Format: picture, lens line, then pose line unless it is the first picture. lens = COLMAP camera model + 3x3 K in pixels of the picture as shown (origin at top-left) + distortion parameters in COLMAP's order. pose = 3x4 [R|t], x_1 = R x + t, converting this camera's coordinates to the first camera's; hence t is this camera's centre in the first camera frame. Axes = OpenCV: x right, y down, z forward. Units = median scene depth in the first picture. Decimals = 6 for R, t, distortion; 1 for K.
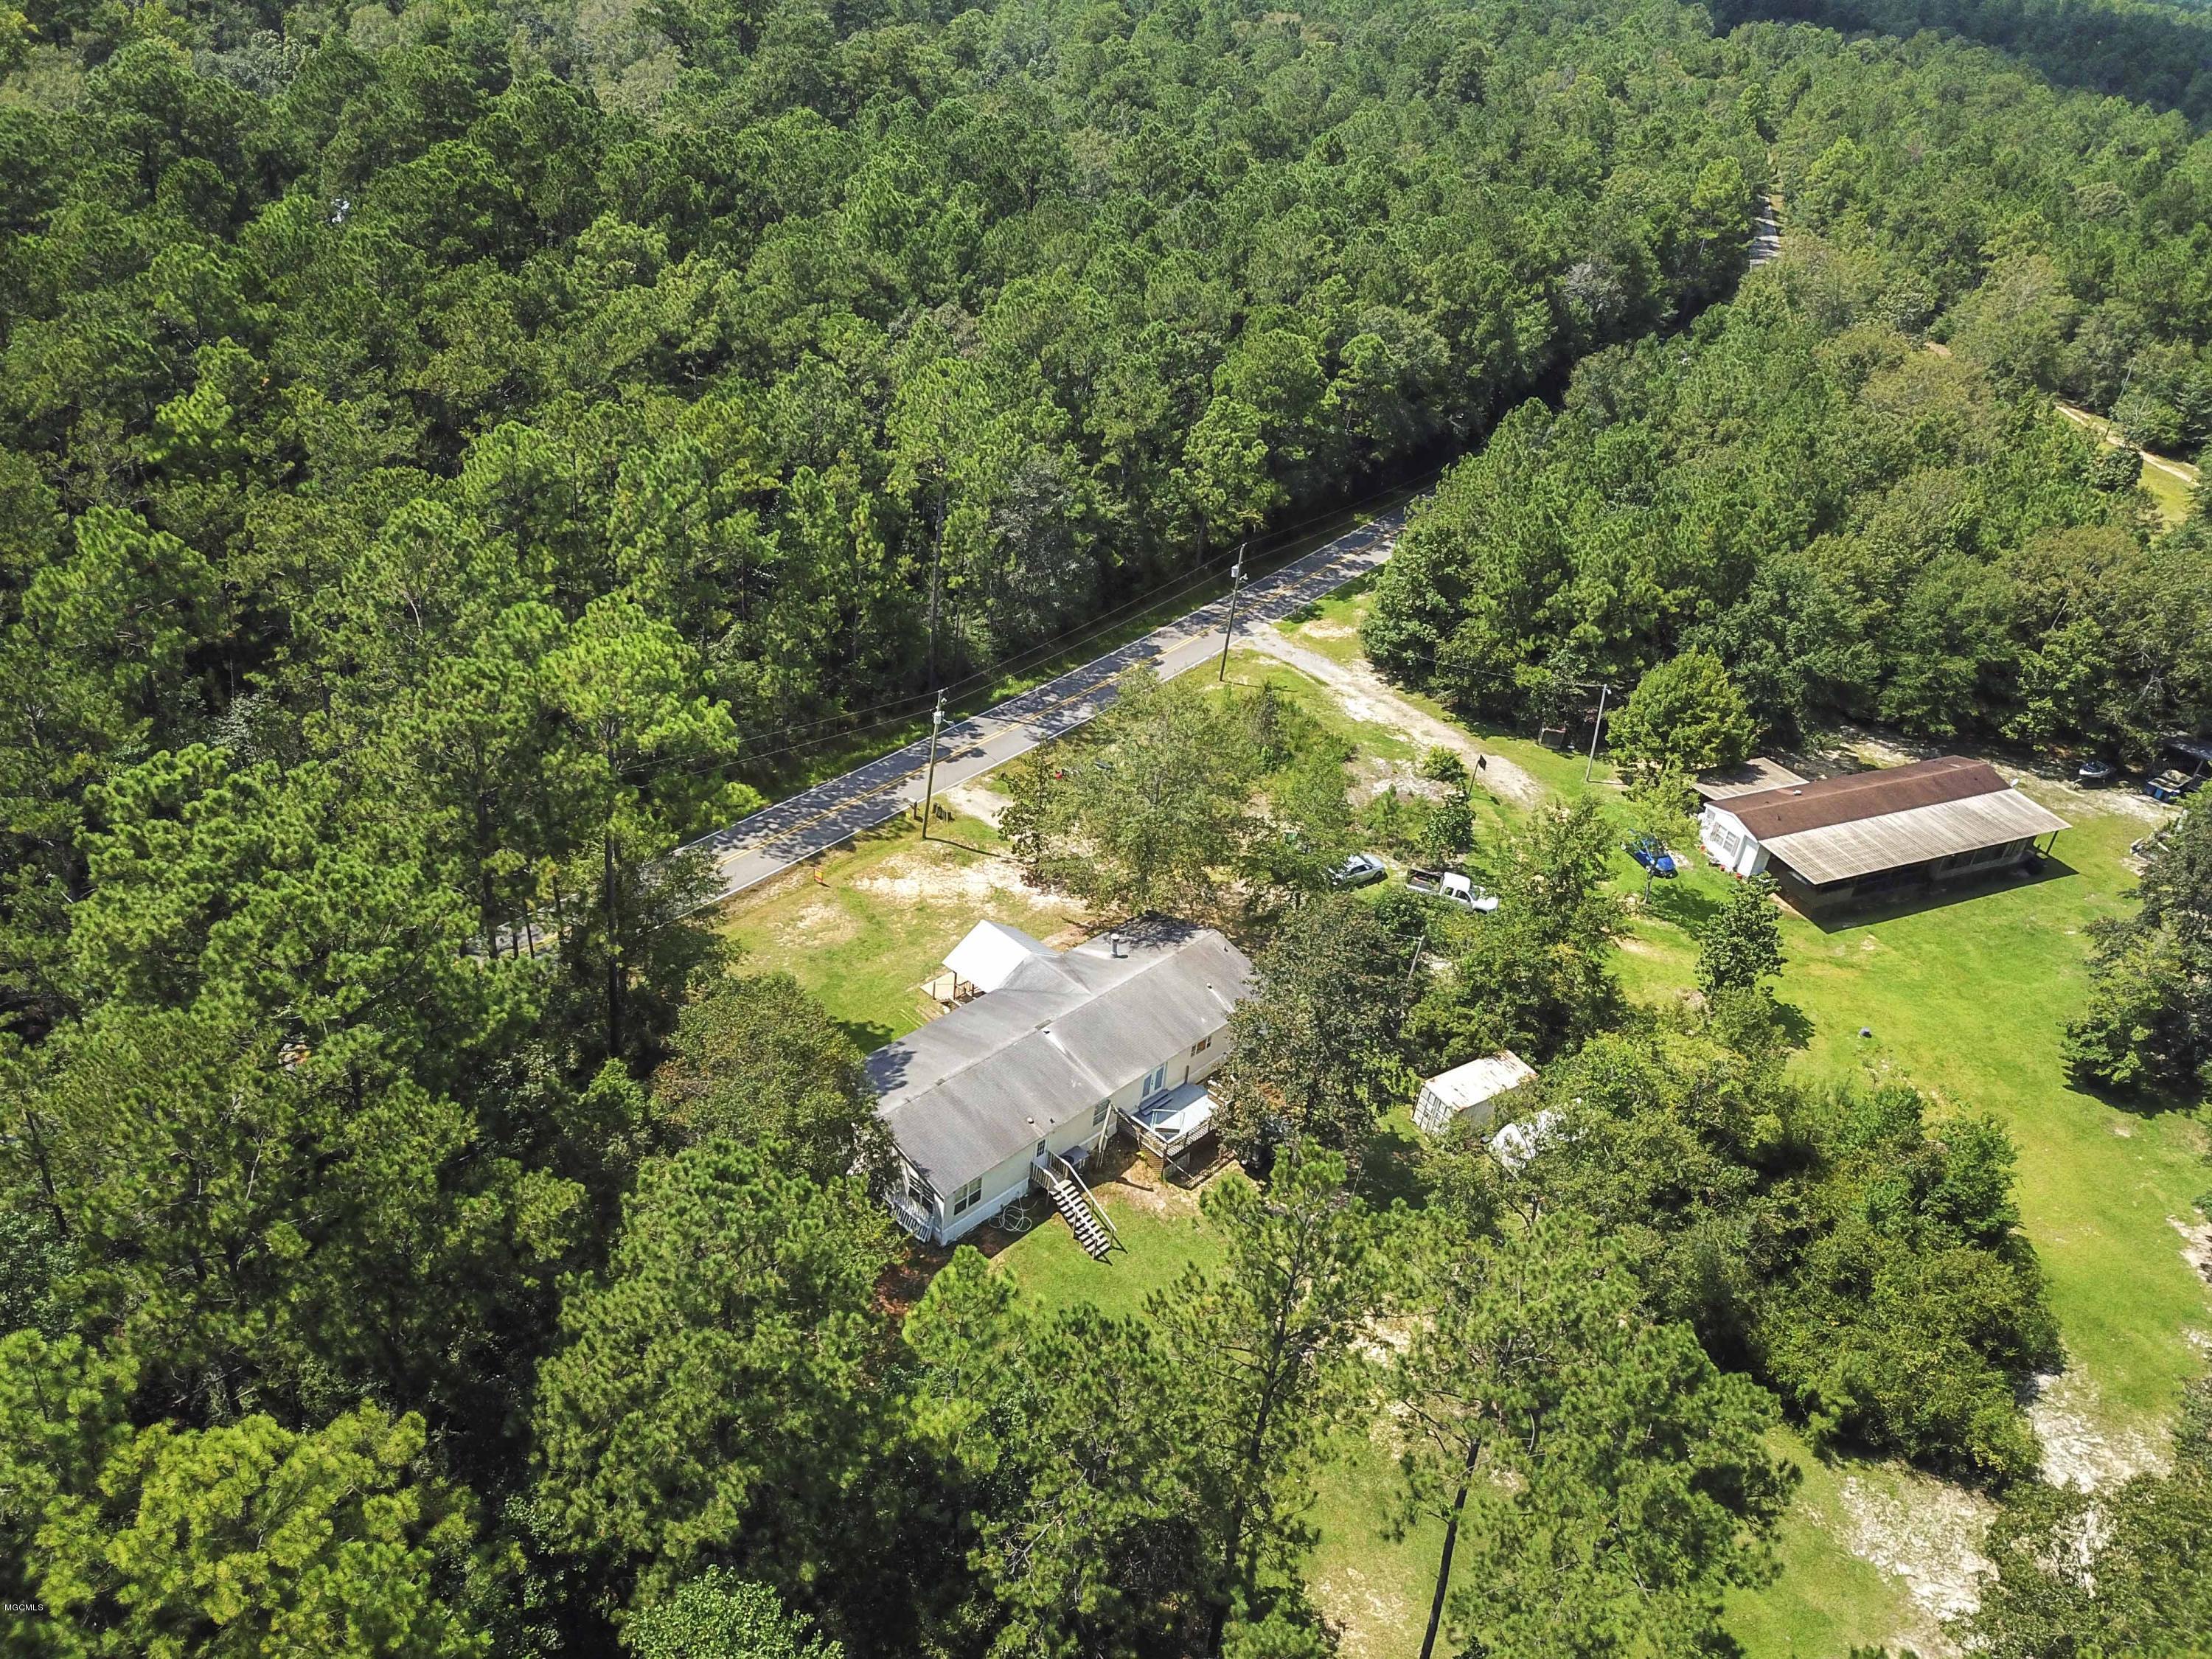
lens RADIAL K [[1718.9, 0, 1106.0], [0, 1718.9, 829.5], [0, 0, 1]] dist [0.054530, -0.003880]
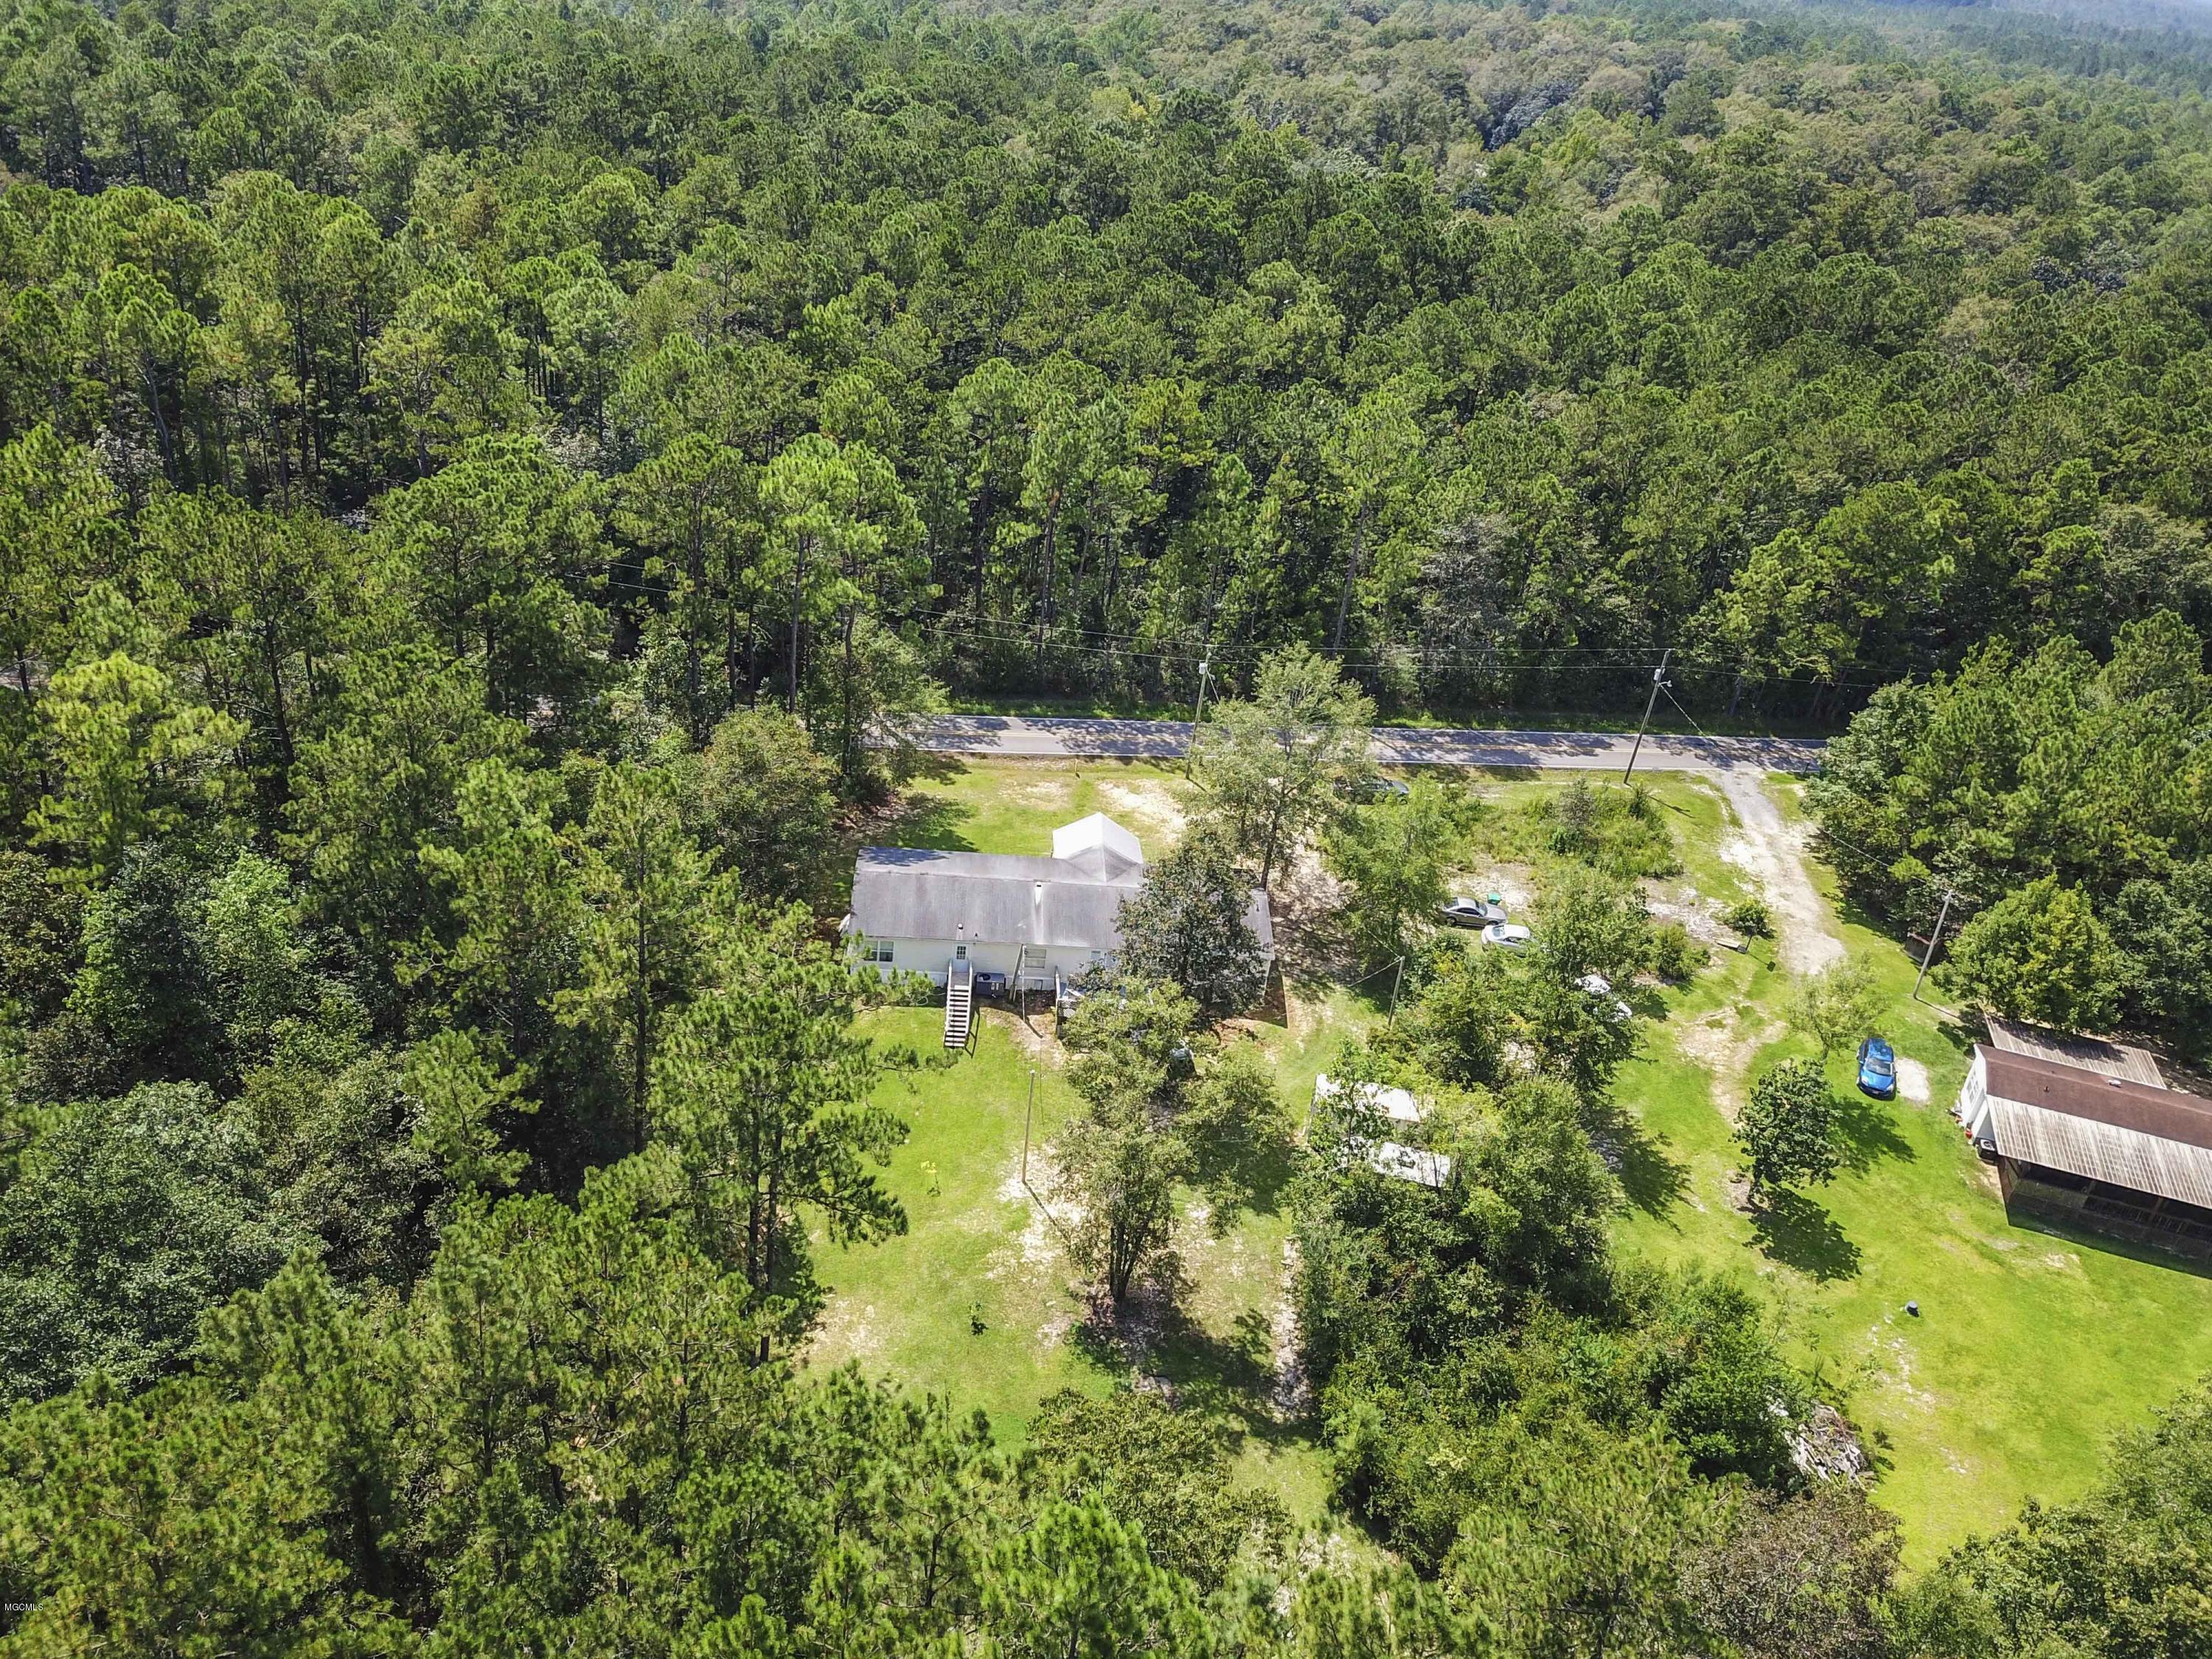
lens RADIAL K [[1657.5, 0, 1106.0], [0, 1657.5, 829.5], [0, 0, 1]] dist [0.071709, -0.003399]
pose [[0.744829, 0.322537, -0.584123, 0.434585], [-0.371657, 0.927581, 0.038278, 0.012692], [0.554168, 0.188583, 0.810762, 0.062678]]
